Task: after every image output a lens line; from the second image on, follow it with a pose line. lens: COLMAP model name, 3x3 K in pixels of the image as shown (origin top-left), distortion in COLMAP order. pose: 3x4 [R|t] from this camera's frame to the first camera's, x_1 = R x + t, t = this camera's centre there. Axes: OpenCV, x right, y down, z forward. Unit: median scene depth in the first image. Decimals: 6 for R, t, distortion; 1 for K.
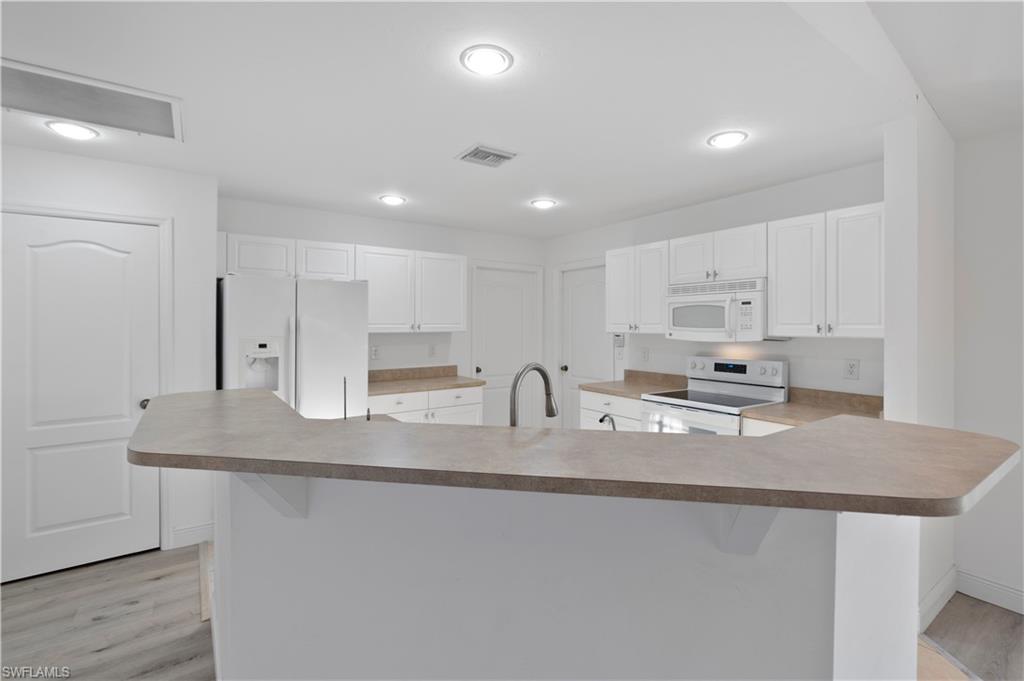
lens RADIAL K [[460.8, 0, 516.3], [0, 460.8, 327.3], [0, 0, 1]] dist [-0.002026, 0.000449]
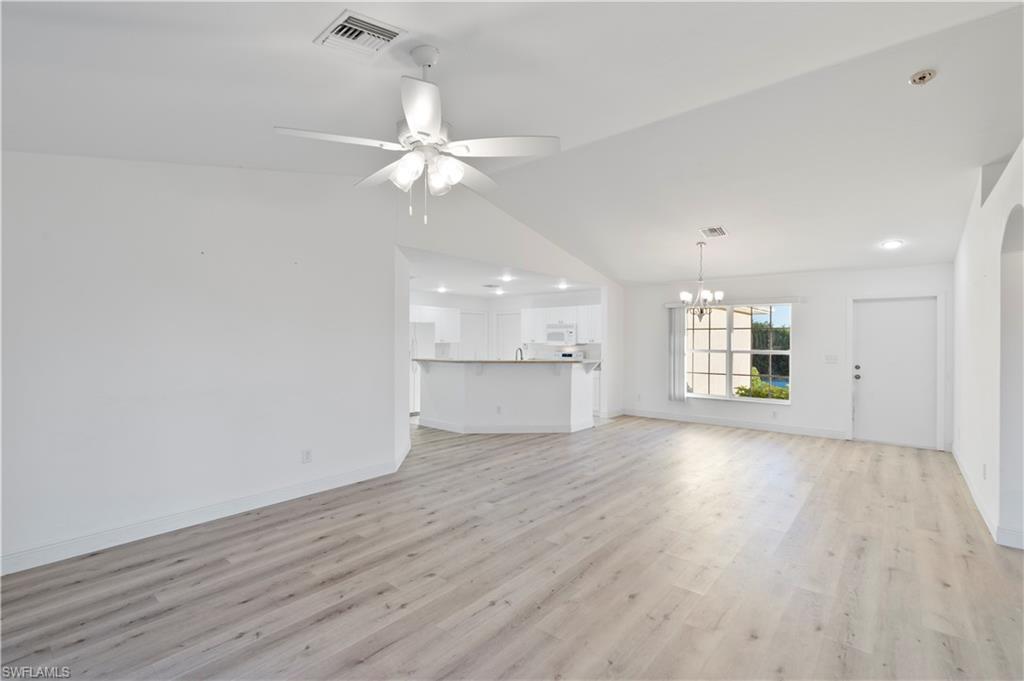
lens RADIAL K [[458.3, 0, 512.0], [0, 458.3, 340.5], [0, 0, 1]] dist [-0.001917, 0.000124]
pose [[0.965991, 0.002086, 0.258569, -0.565147], [0.000545, 0.999949, -0.010104, 0.026747], [-0.258577, 0.009901, 0.965940, -1.563122]]
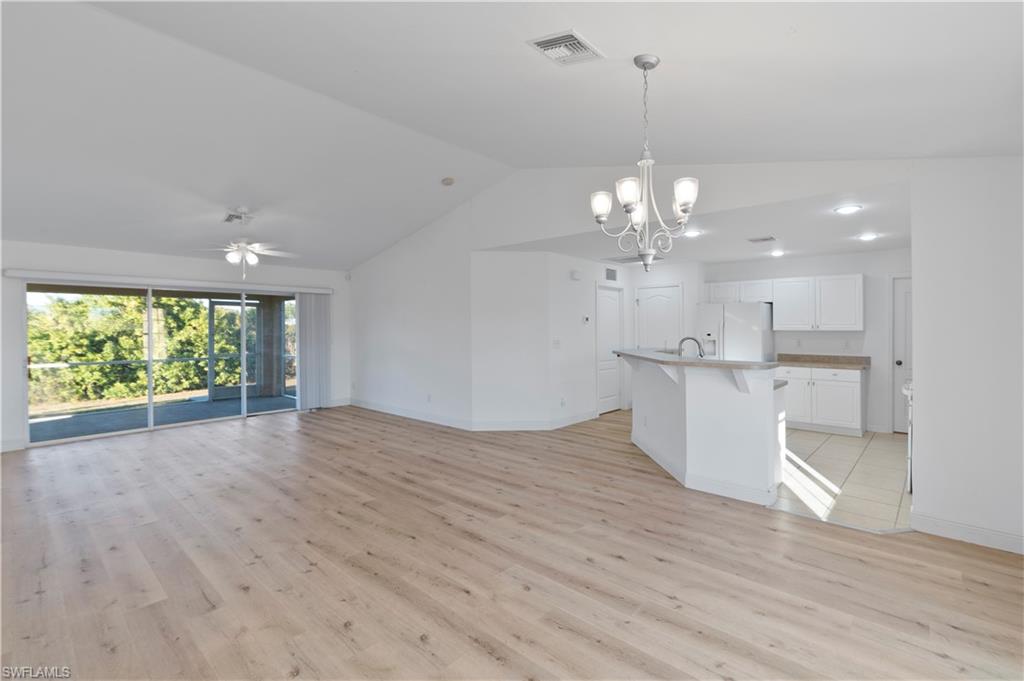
lens RADIAL K [[460.8, 0, 516.3], [0, 460.8, 327.3], [0, 0, 1]] dist [-0.002026, 0.000449]
pose [[0.235242, -0.000691, -0.971937, 1.211877], [-0.009999, 0.999945, -0.003131, 0.017950], [0.971885, 0.010455, 0.235222, -0.377975]]
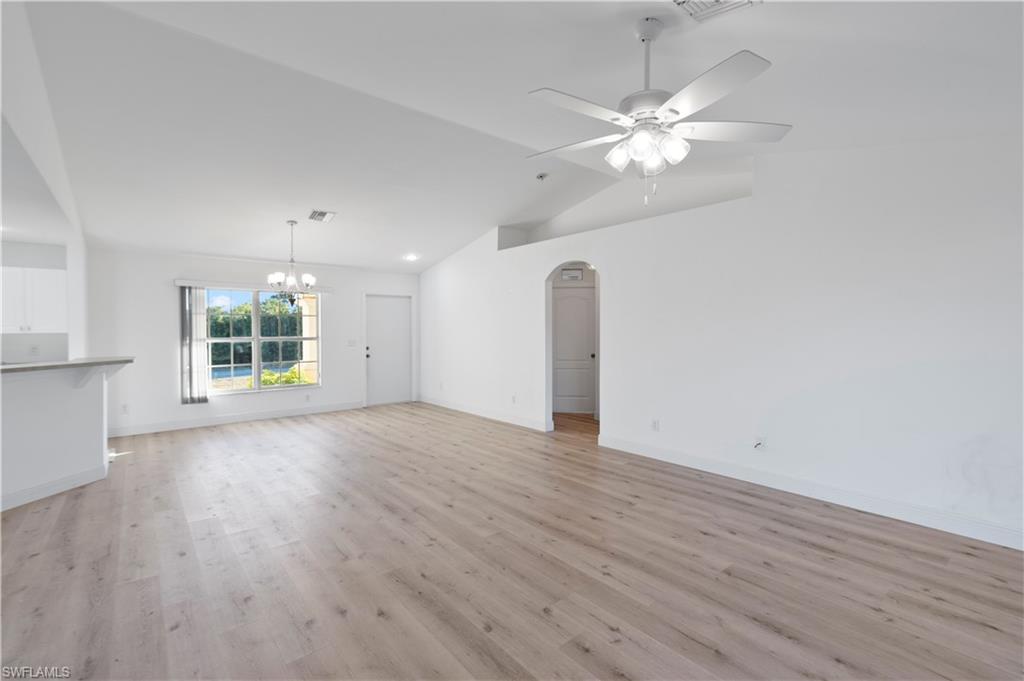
lens RADIAL K [[460.8, 0, 516.3], [0, 460.8, 327.3], [0, 0, 1]] dist [-0.002026, 0.000449]
pose [[-0.097651, 0.001921, 0.995219, -1.132409], [0.014911, 0.999889, -0.000467, 0.022989], [-0.995109, 0.014794, -0.097669, -0.668481]]
